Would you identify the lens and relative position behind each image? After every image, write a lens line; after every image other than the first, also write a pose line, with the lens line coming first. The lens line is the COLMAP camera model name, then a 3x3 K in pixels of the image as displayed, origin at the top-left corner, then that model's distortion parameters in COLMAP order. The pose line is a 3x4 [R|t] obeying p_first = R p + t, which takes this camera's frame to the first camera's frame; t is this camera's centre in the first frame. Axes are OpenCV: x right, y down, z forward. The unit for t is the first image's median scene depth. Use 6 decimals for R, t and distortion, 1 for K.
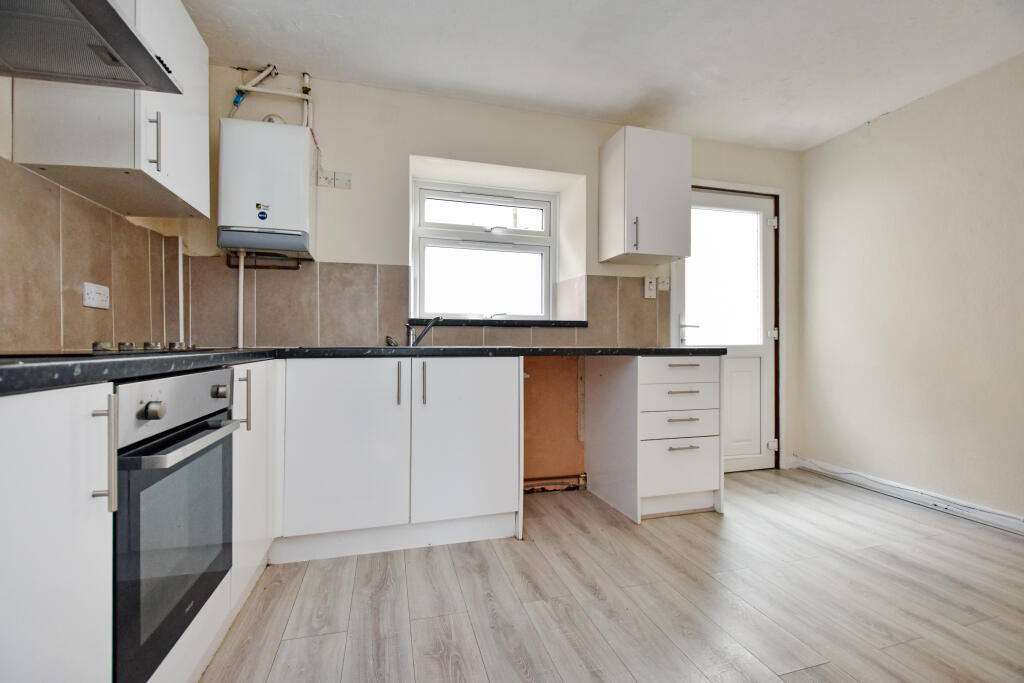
lens RADIAL K [[458.5, 0, 512.0], [0, 458.5, 341.5], [0, 0, 1]] dist [-0.000627, -0.000628]
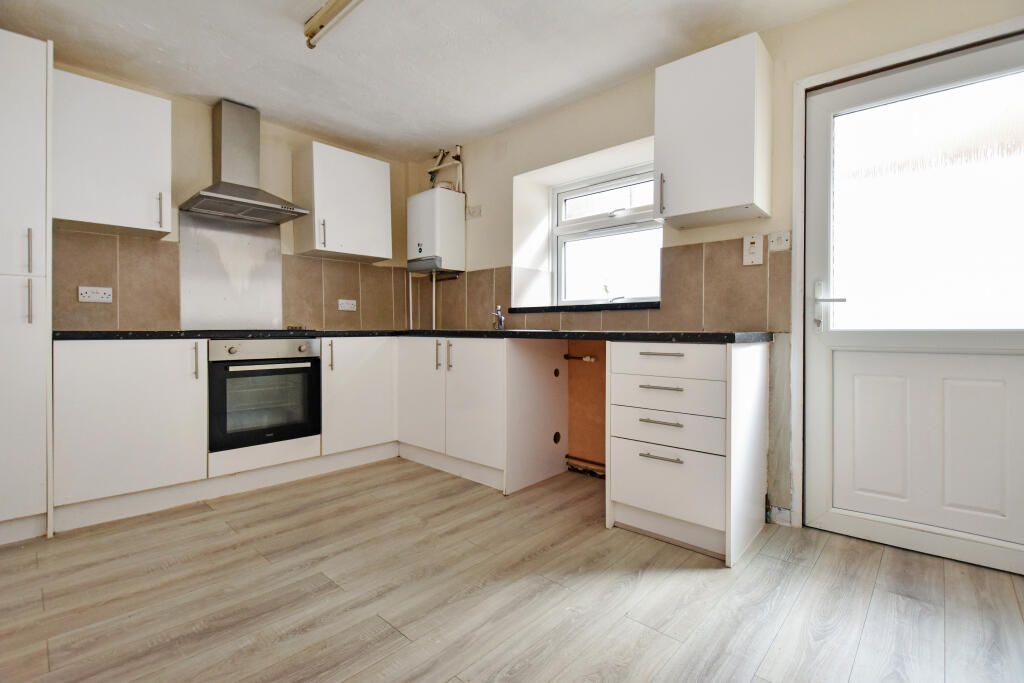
lens RADIAL K [[458.5, 0, 512.0], [0, 458.5, 341.5], [0, 0, 1]] dist [-0.000627, -0.000628]
pose [[0.524825, 0.022067, -0.850924, 0.911250], [0.004113, 0.999586, 0.028459, 0.006225], [0.851200, -0.018436, 0.524518, 0.364723]]
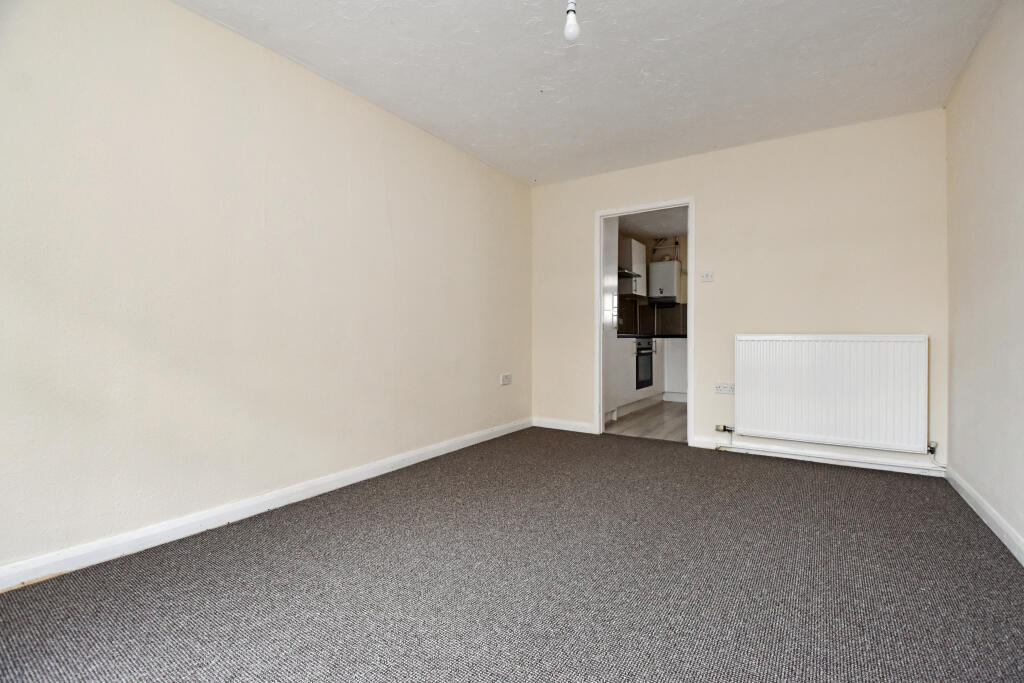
lens RADIAL K [[458.5, 0, 512.0], [0, 458.5, 341.5], [0, 0, 1]] dist [-0.000627, -0.000628]
pose [[0.653282, 0.000049, -0.757114, 1.000351], [0.006021, 0.999968, 0.005260, 0.030282], [0.757090, -0.007994, 0.653261, -1.567937]]
